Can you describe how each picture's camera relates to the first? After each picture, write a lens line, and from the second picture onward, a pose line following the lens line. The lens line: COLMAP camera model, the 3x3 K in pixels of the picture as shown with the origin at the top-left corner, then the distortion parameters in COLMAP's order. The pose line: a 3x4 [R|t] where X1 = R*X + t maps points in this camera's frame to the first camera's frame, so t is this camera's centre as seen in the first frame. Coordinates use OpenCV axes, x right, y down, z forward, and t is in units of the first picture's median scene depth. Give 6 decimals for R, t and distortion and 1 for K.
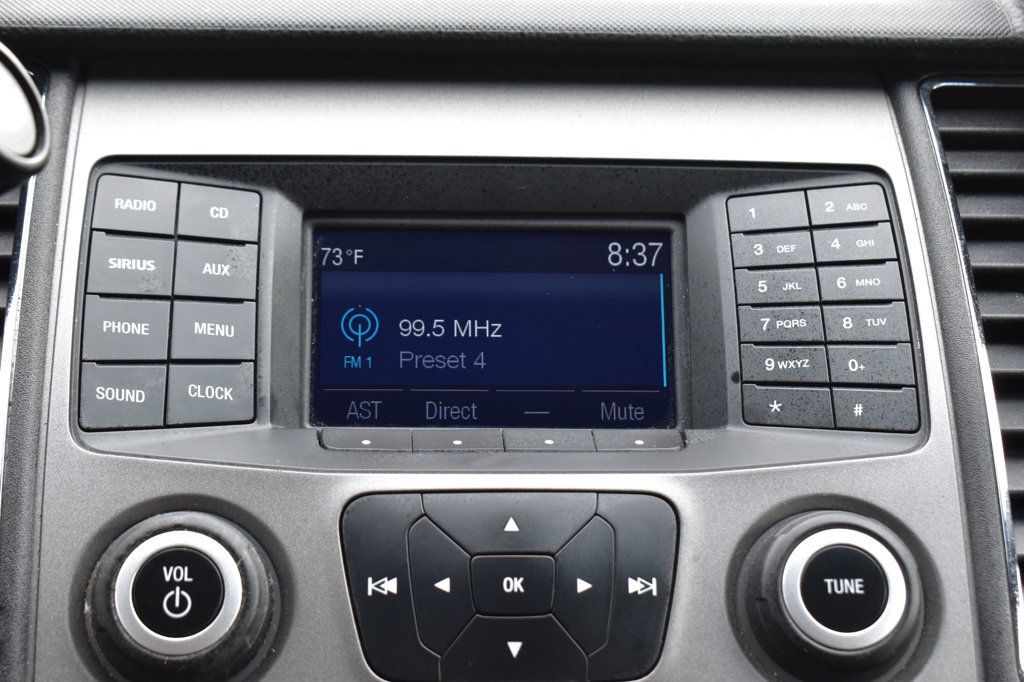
lens RADIAL K [[2011.9, 0, 512.0], [0, 2011.9, 341.0], [0, 0, 1]] dist [0.013002, 0.134633]
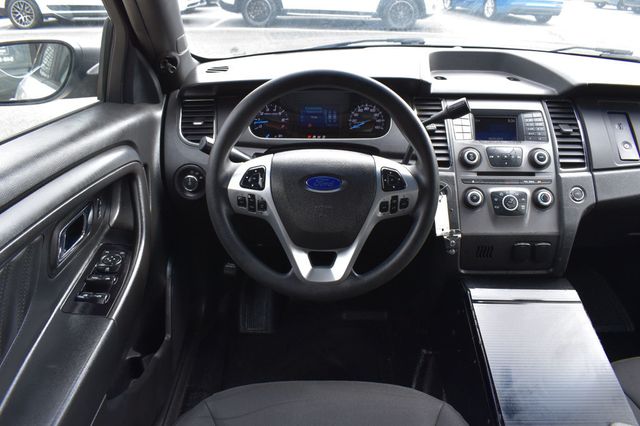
lens RADIAL K [[497.6, 0, 320.0], [0, 497.6, 213.0], [0, 0, 1]] dist [-0.099088, 0.011363]
pose [[0.997293, 0.006738, -0.073216, -0.613316], [0.002824, 0.991548, 0.129712, 0.075305], [0.073471, -0.129568, 0.988845, -1.179885]]
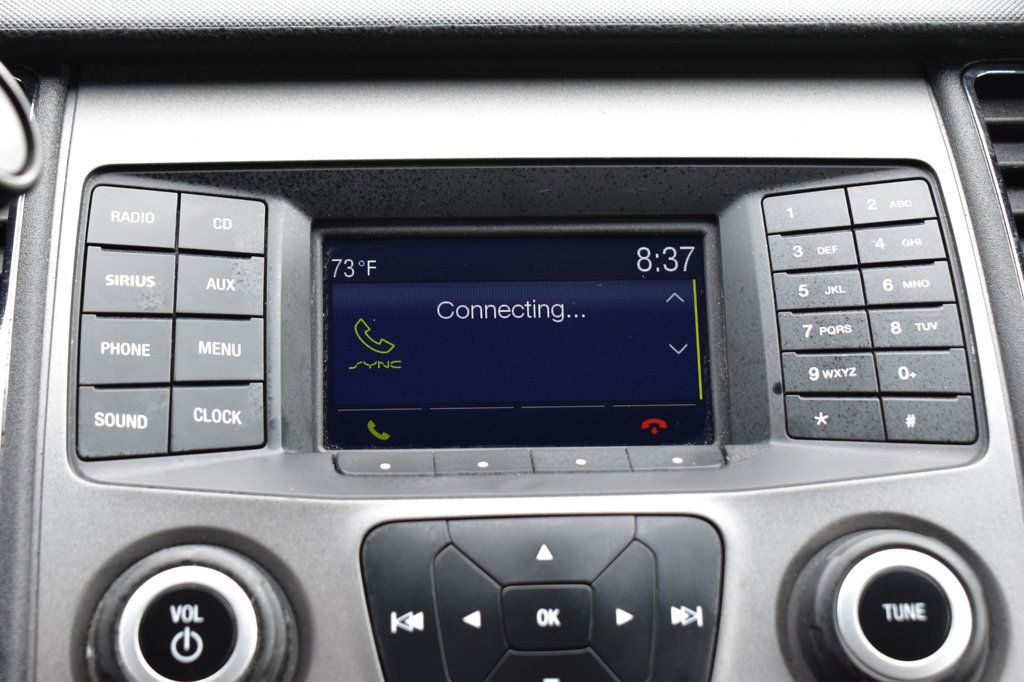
lens RADIAL K [[2011.9, 0, 512.0], [0, 2011.9, 341.0], [0, 0, 1]] dist [0.013002, 0.134633]
pose [[0.999793, -0.020257, 0.002009, -0.013893], [0.020265, 0.999787, -0.003864, -0.002873], [-0.001930, 0.003904, 0.999991, 0.064005]]
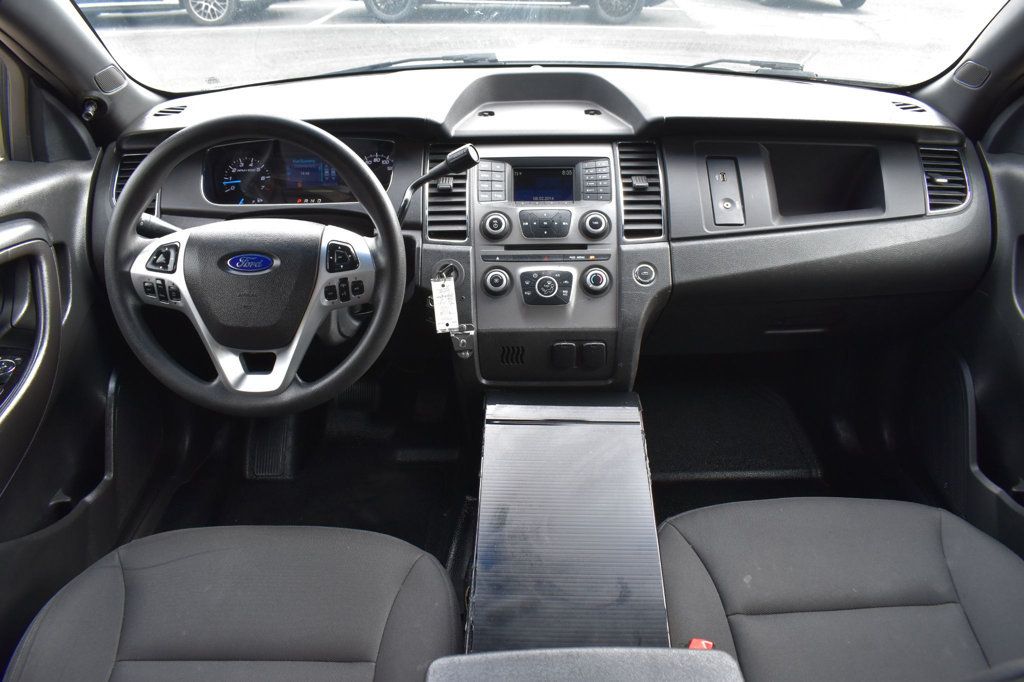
lens RADIAL K [[796.1, 0, 512.0], [0, 796.1, 341.0], [0, 0, 1]] dist [-0.099088, 0.011363]
pose [[0.996817, -0.001886, -0.079698, 0.089279], [0.014525, 0.987282, 0.158312, 0.079710], [0.078386, -0.158966, 0.984167, -1.482957]]
